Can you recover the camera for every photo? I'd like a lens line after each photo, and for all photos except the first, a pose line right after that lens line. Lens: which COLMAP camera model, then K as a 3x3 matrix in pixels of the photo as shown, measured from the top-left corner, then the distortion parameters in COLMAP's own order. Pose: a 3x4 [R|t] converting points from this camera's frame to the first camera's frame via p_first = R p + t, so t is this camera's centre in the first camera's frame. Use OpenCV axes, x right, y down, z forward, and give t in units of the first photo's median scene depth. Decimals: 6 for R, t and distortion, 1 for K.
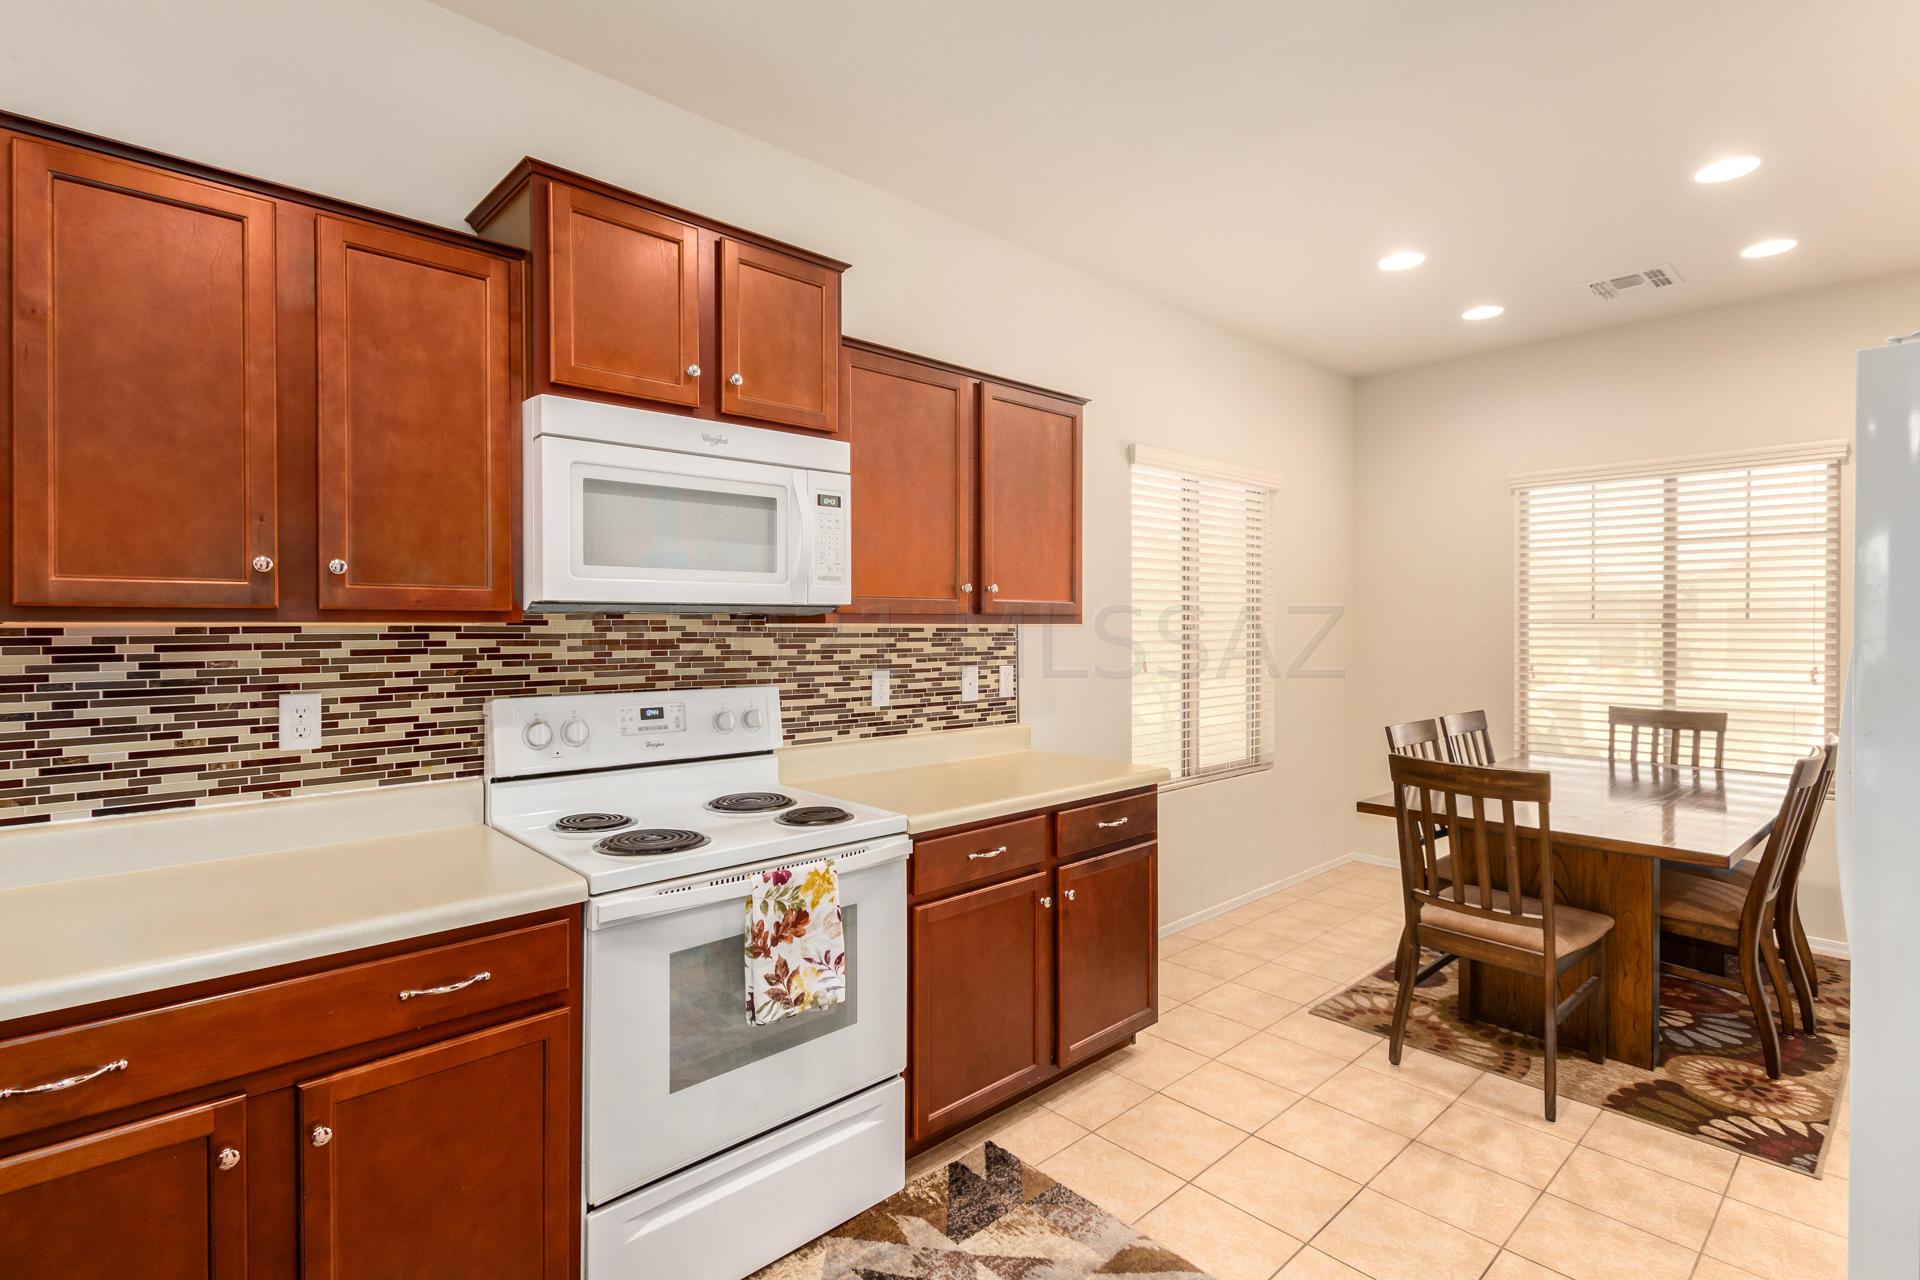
lens RADIAL K [[920.7, 0, 976.0], [0, 920.7, 627.3], [0, 0, 1]] dist [0.027457, -0.012317]
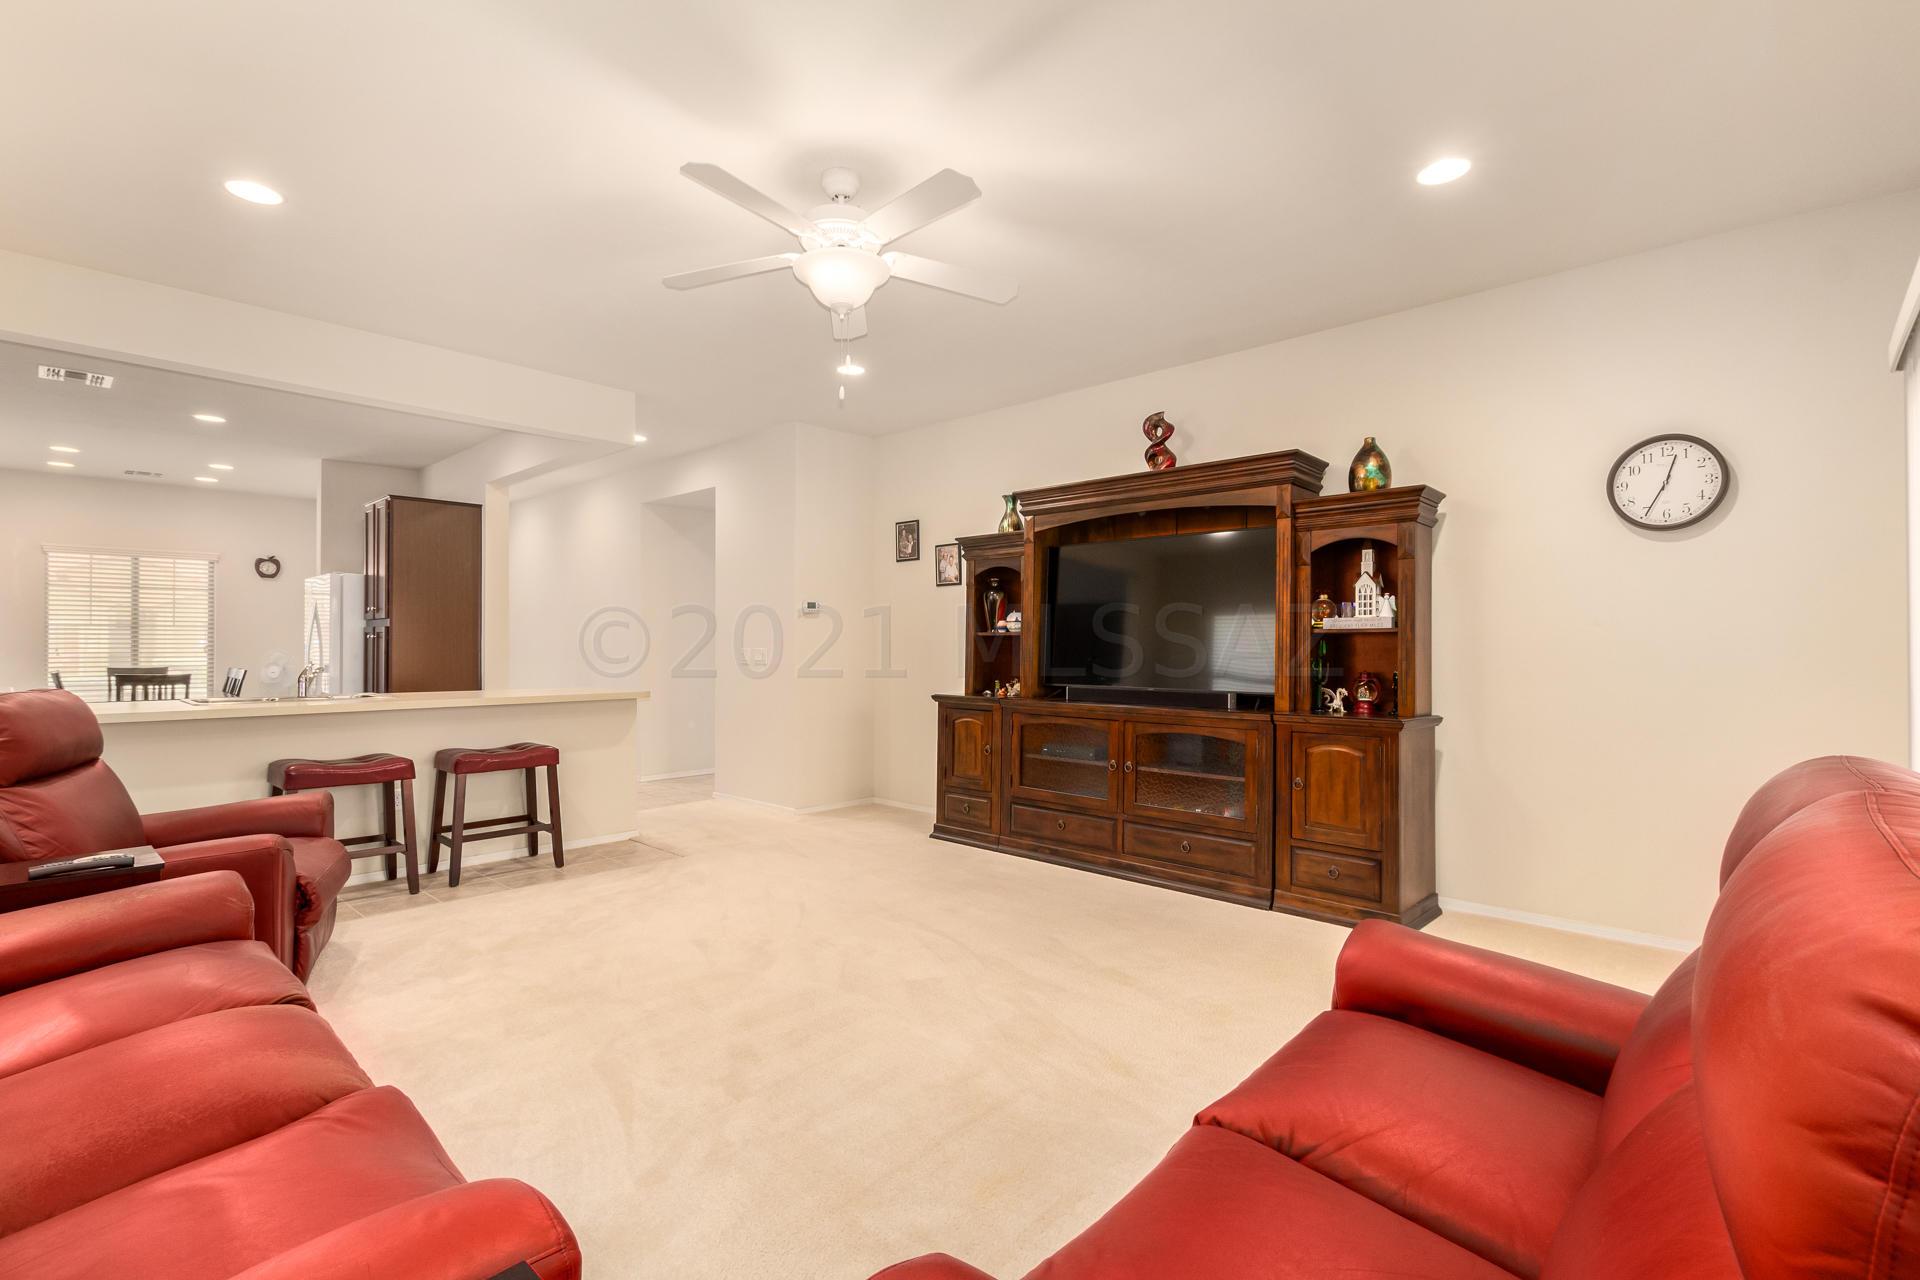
lens RADIAL K [[864.3, 0, 957.9], [0, 864.3, 645.9], [0, 0, 1]] dist [-0.000608, -0.000394]
pose [[-0.067542, 0.001044, 0.997716, -2.610418], [0.004407, 0.999990, -0.000748, 0.097178], [-0.997707, 0.004347, -0.067546, -1.405975]]
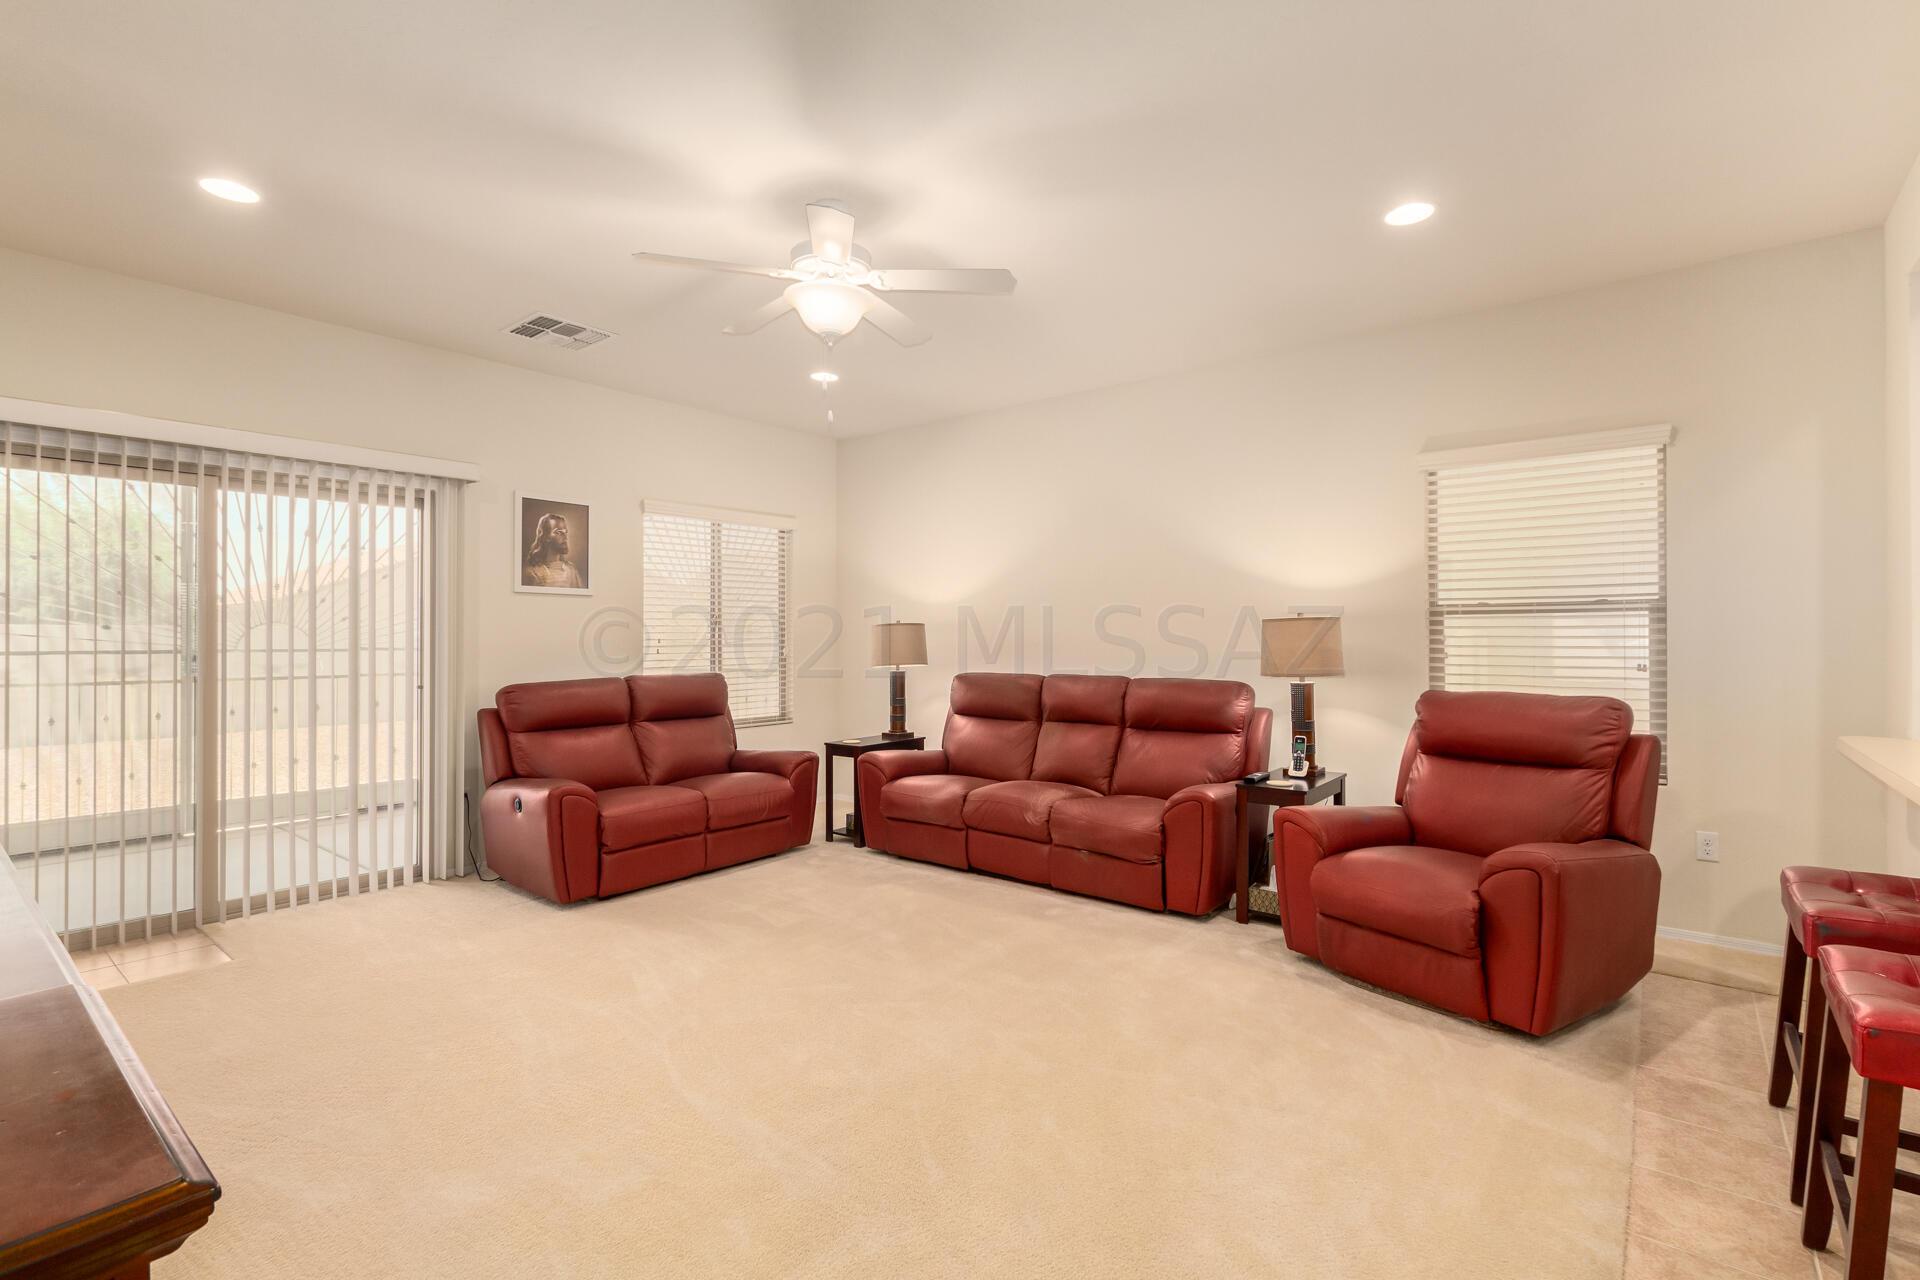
lens RADIAL K [[864.3, 0, 957.9], [0, 864.3, 645.9], [0, 0, 1]] dist [-0.000608, -0.000394]
pose [[0.119942, -0.003641, -0.992774, 0.143194], [-0.010262, 0.999935, -0.004907, 0.094930], [0.992728, 0.010776, 0.119897, -1.276865]]
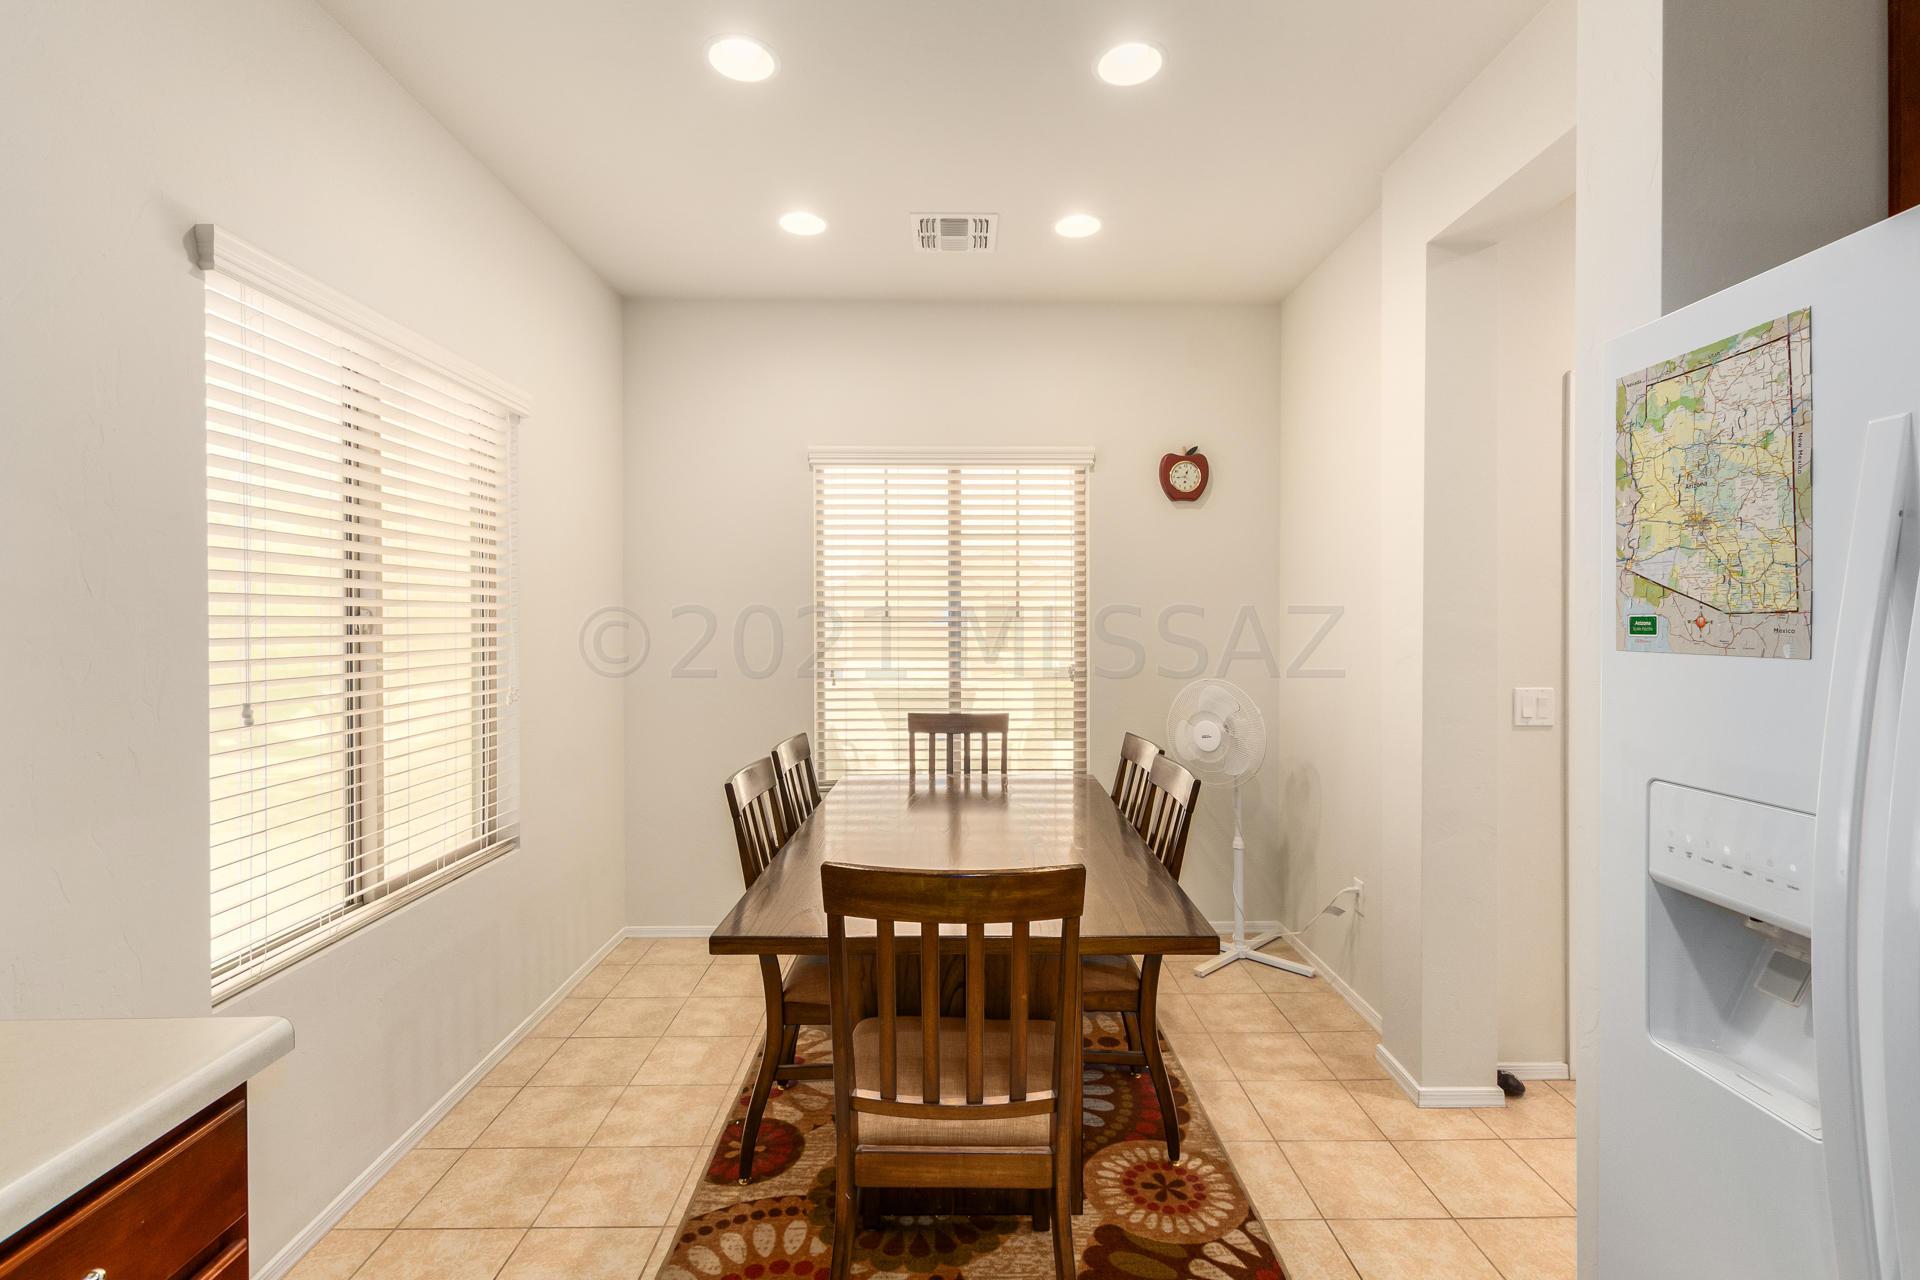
lens RADIAL K [[872.9, 0, 964.9], [0, 872.9, 627.1], [0, 0, 1]] dist [0.000970, 0.000149]
pose [[0.679269, -0.006352, 0.733862, 0.187893], [0.004244, 0.999980, 0.004727, -0.004989], [-0.733877, -0.000096, 0.679282, 0.768618]]
